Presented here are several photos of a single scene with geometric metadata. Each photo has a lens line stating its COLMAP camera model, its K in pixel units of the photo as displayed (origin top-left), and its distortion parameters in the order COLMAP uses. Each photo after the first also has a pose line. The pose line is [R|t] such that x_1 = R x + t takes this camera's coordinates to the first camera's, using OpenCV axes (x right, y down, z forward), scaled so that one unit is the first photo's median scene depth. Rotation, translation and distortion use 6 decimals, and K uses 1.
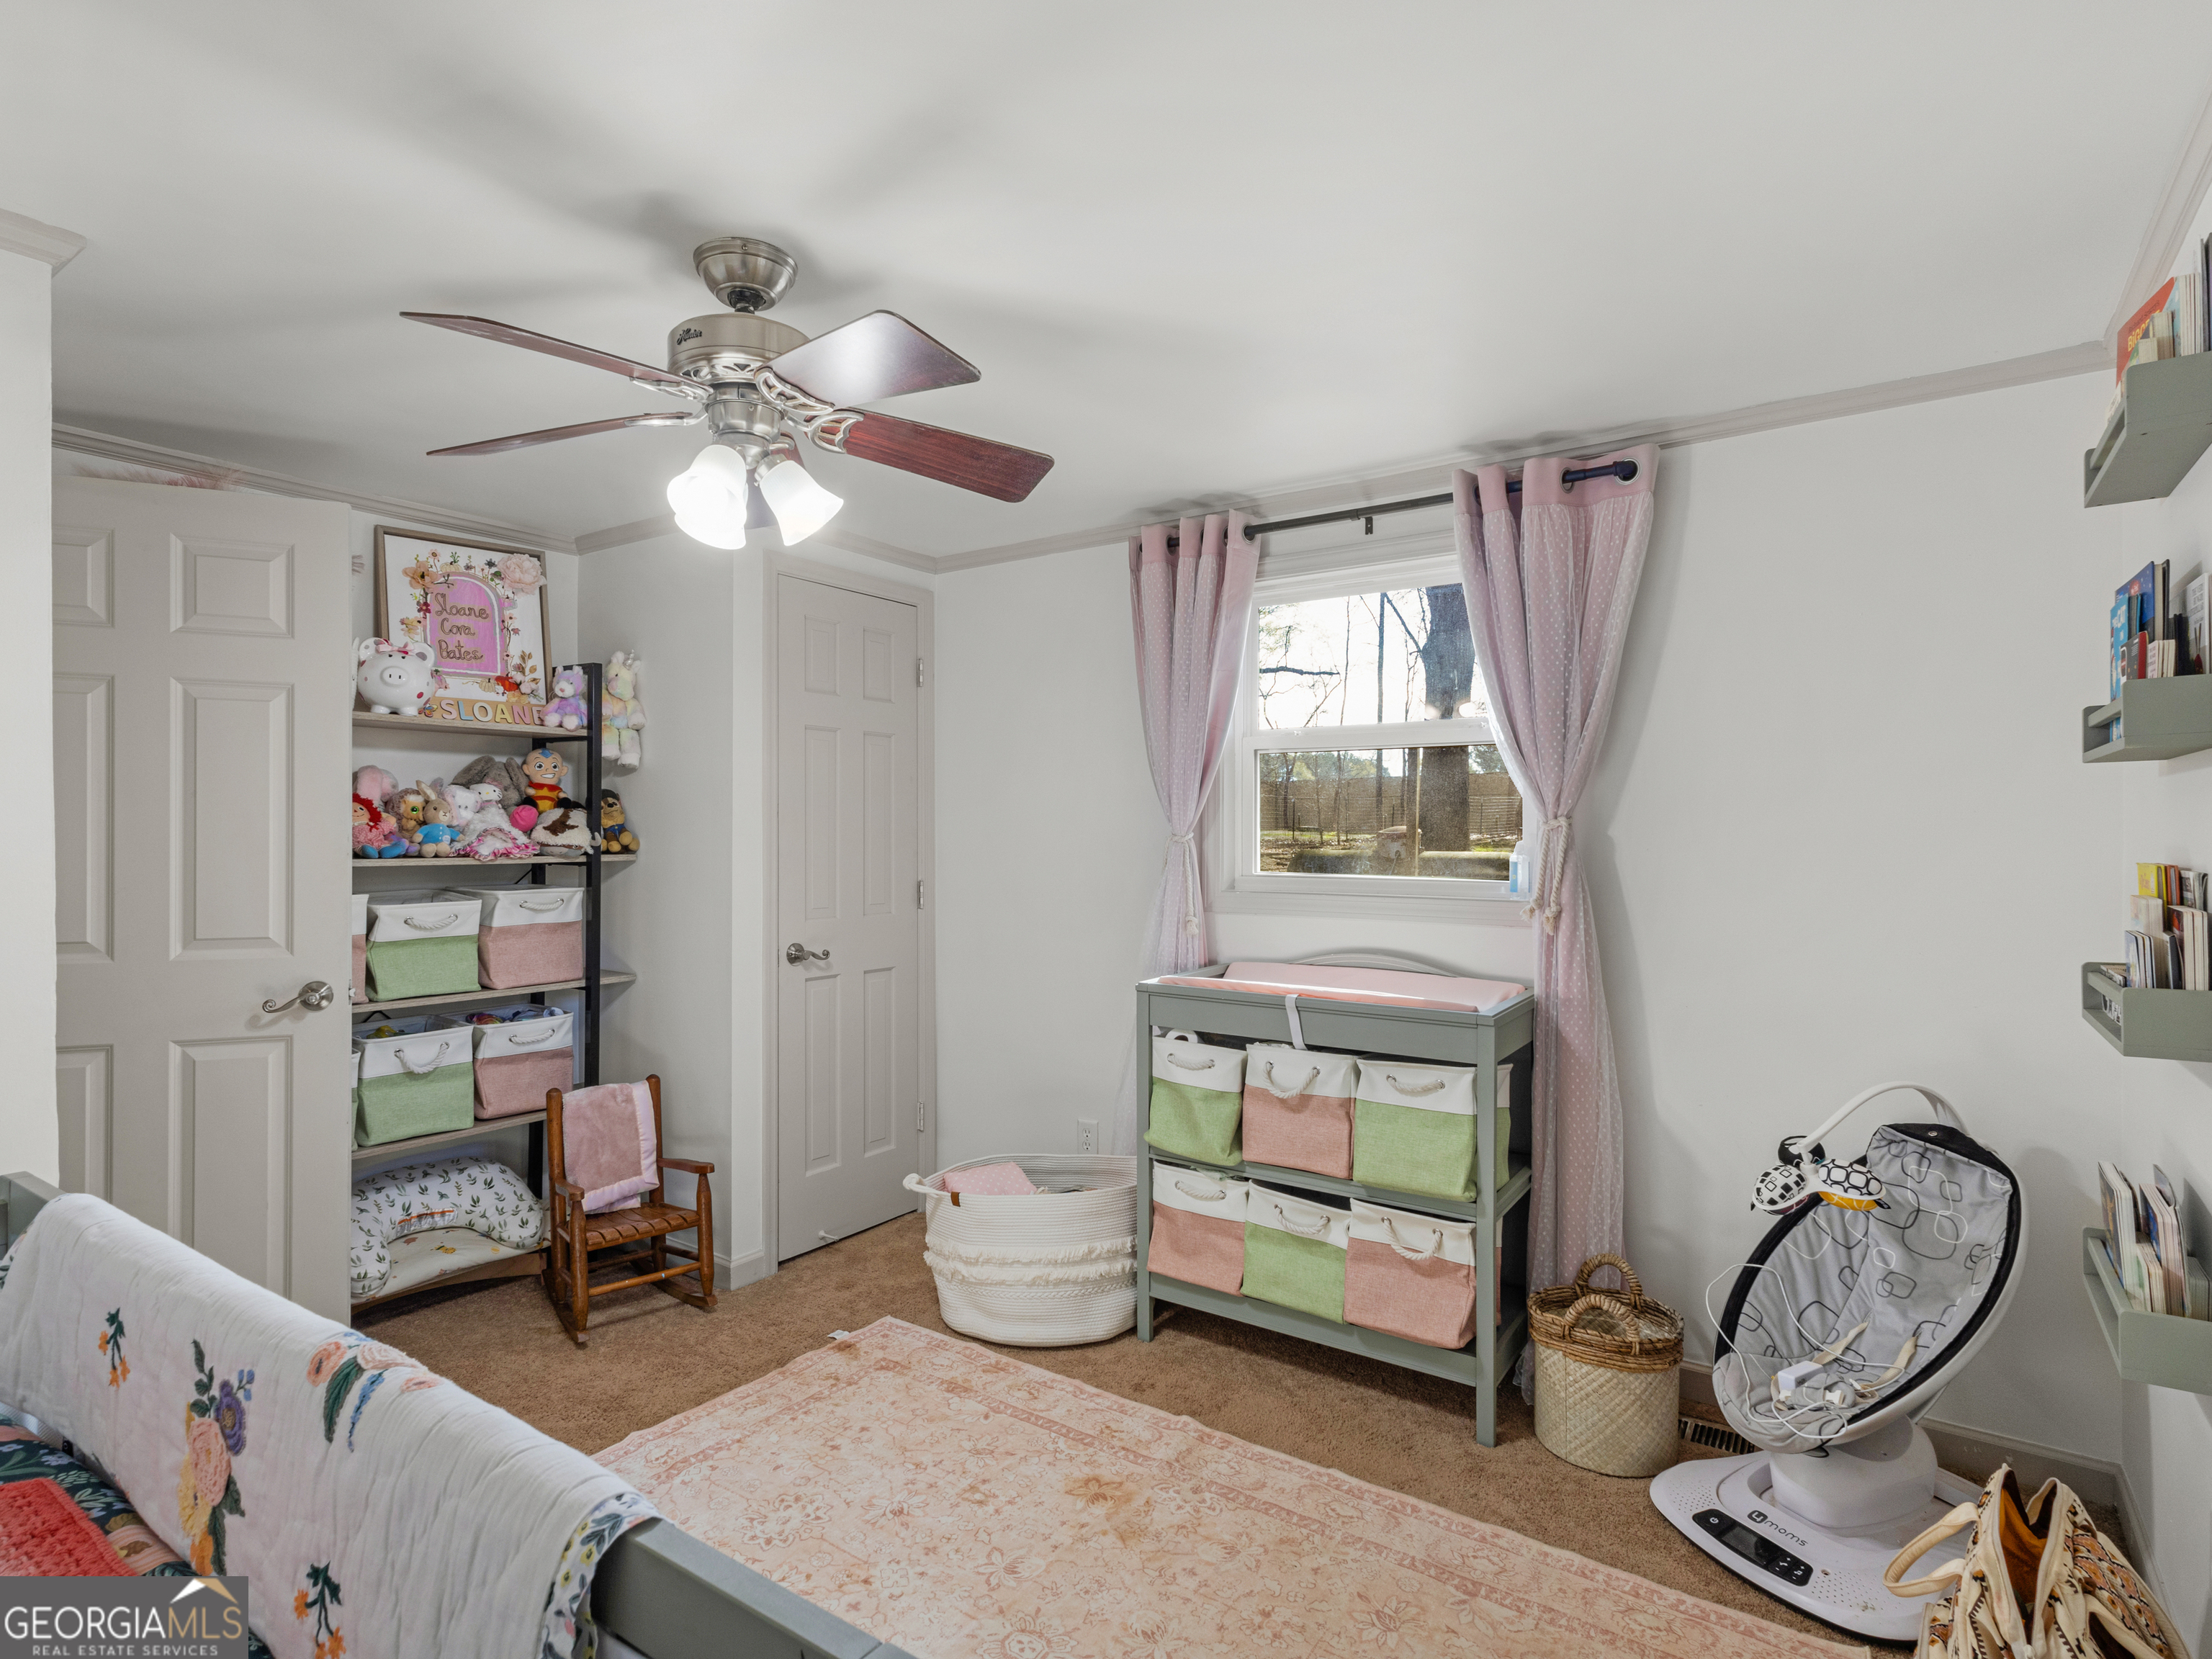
lens RADIAL K [[1159.1, 0, 1041.7], [0, 1159.1, 827.6], [0, 0, 1]] dist [0.002238, 0.001368]
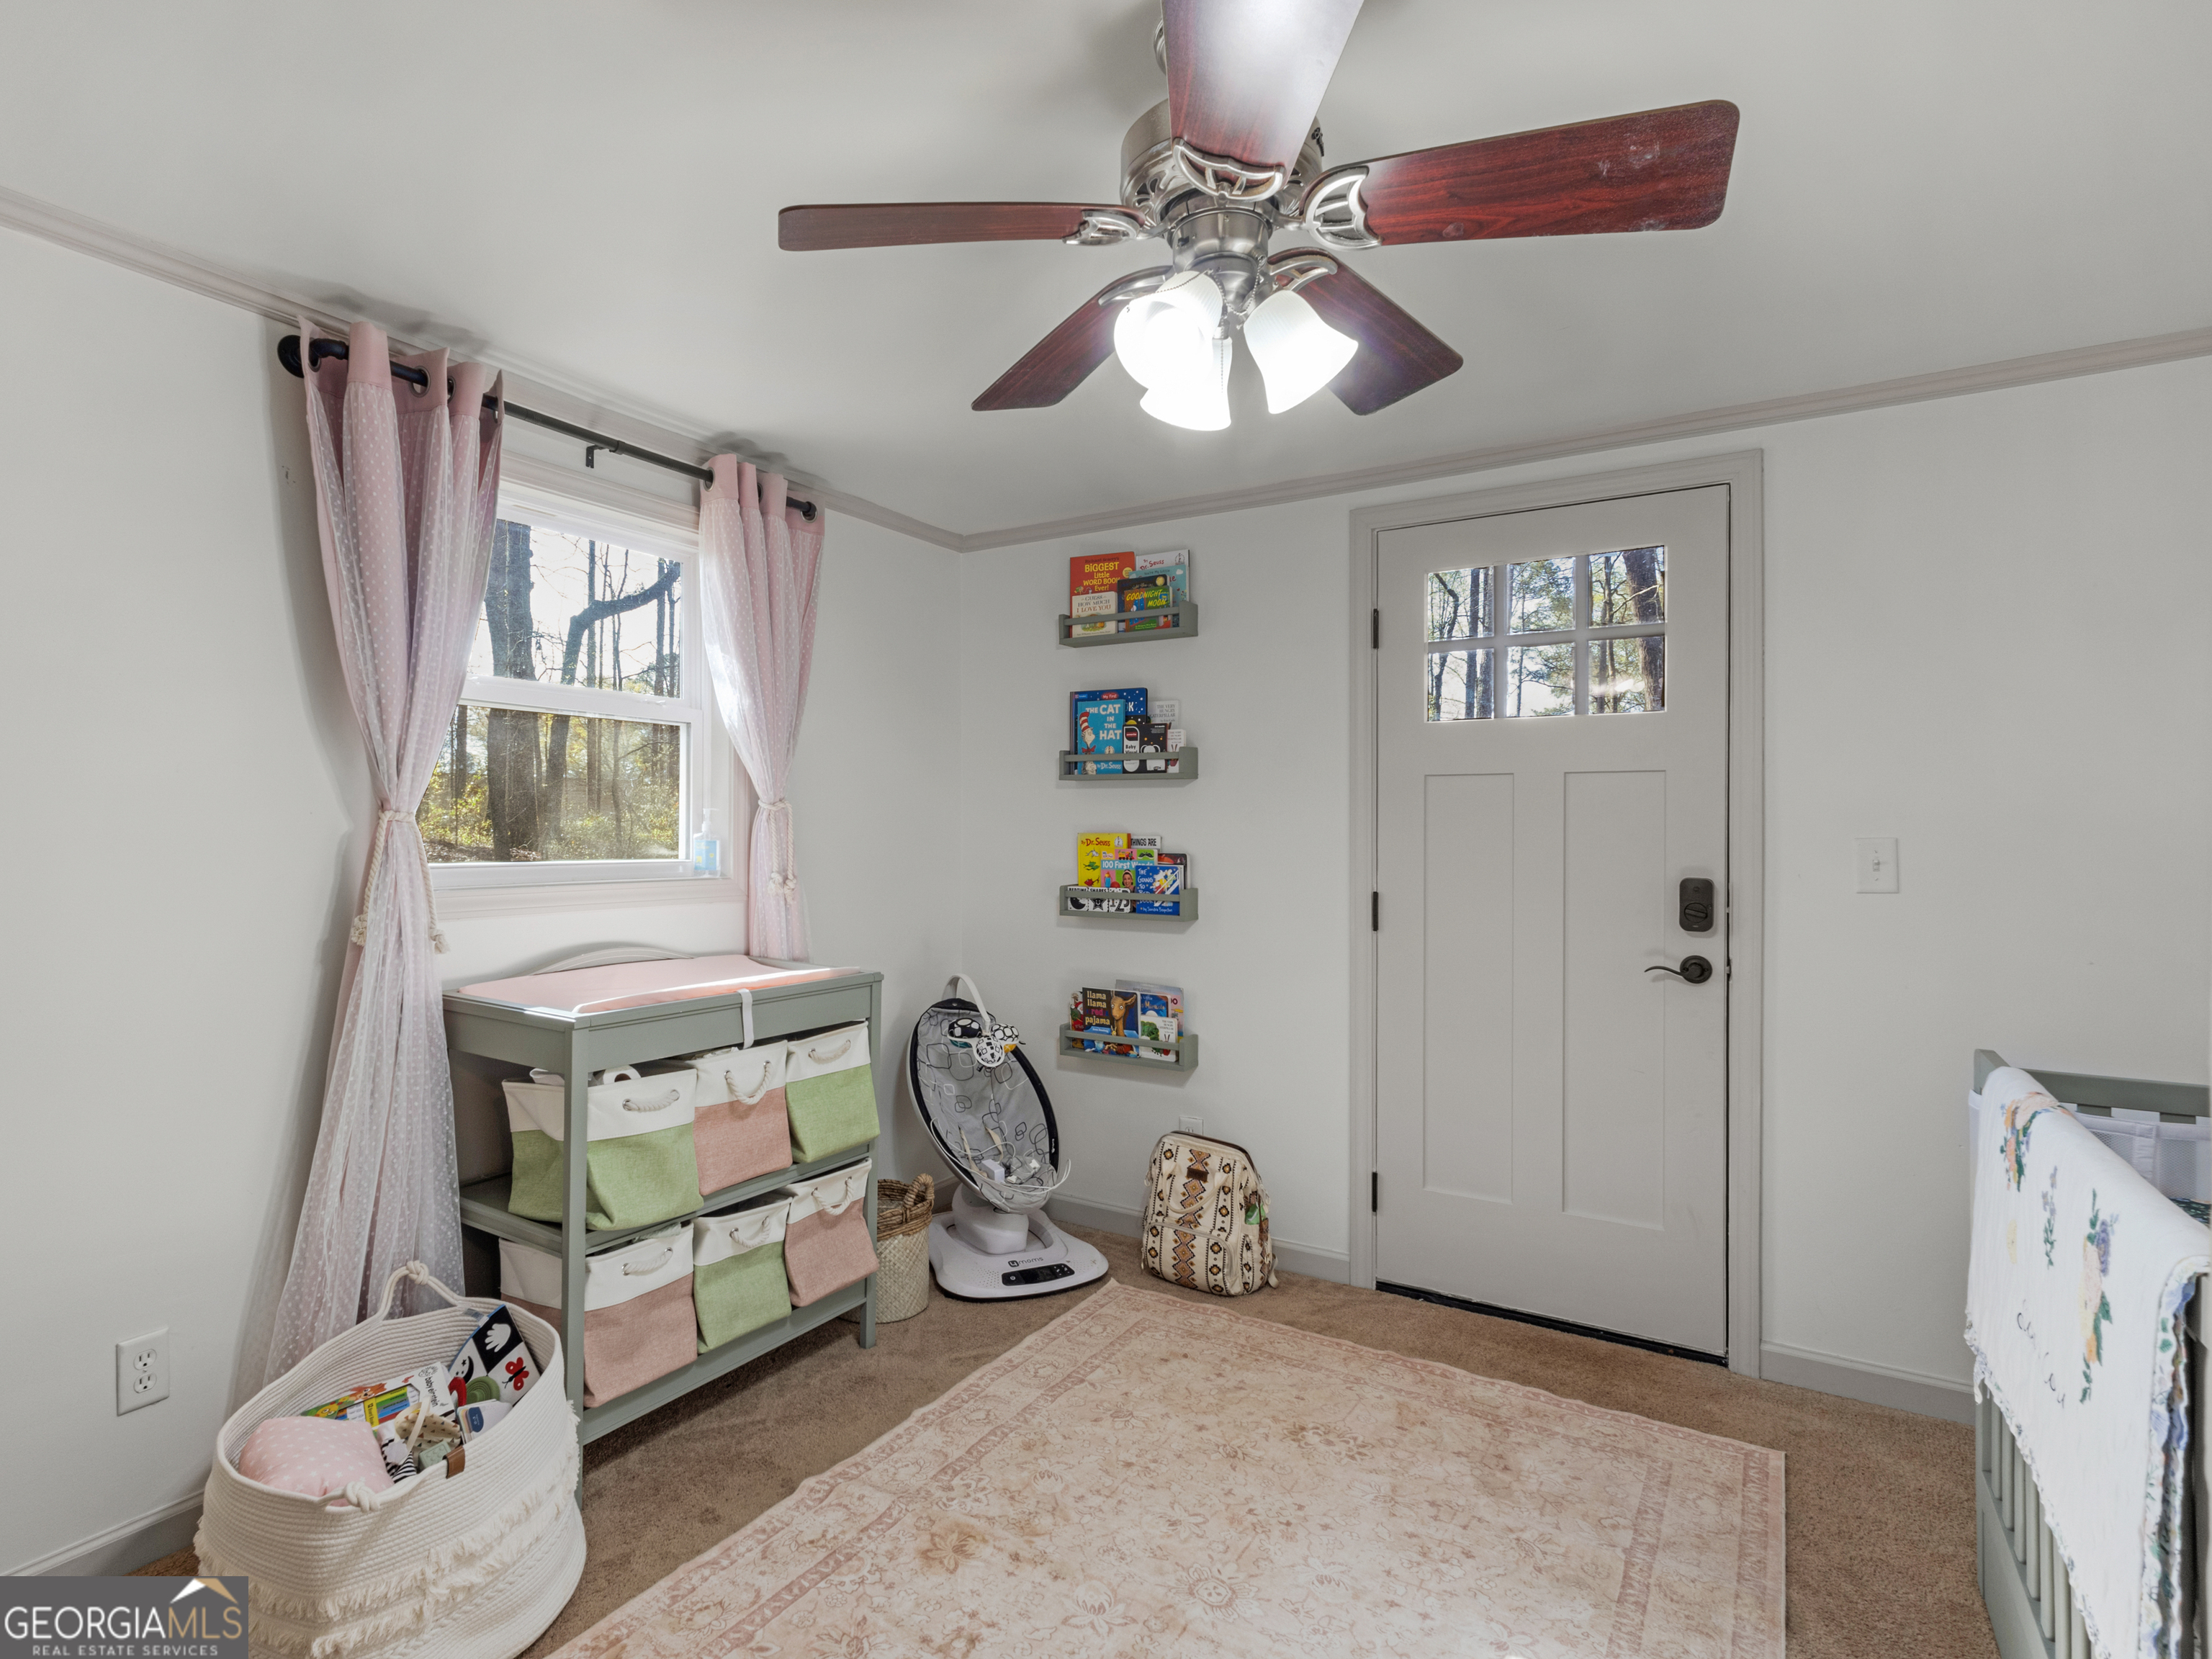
lens RADIAL K [[1159.1, 0, 1041.7], [0, 1159.1, 827.6], [0, 0, 1]] dist [0.002238, 0.001368]
pose [[-0.065003, -0.001280, 0.997884, -0.714862], [-0.012315, 0.999924, 0.000481, 0.014328], [-0.997809, -0.012257, -0.065014, 0.842588]]
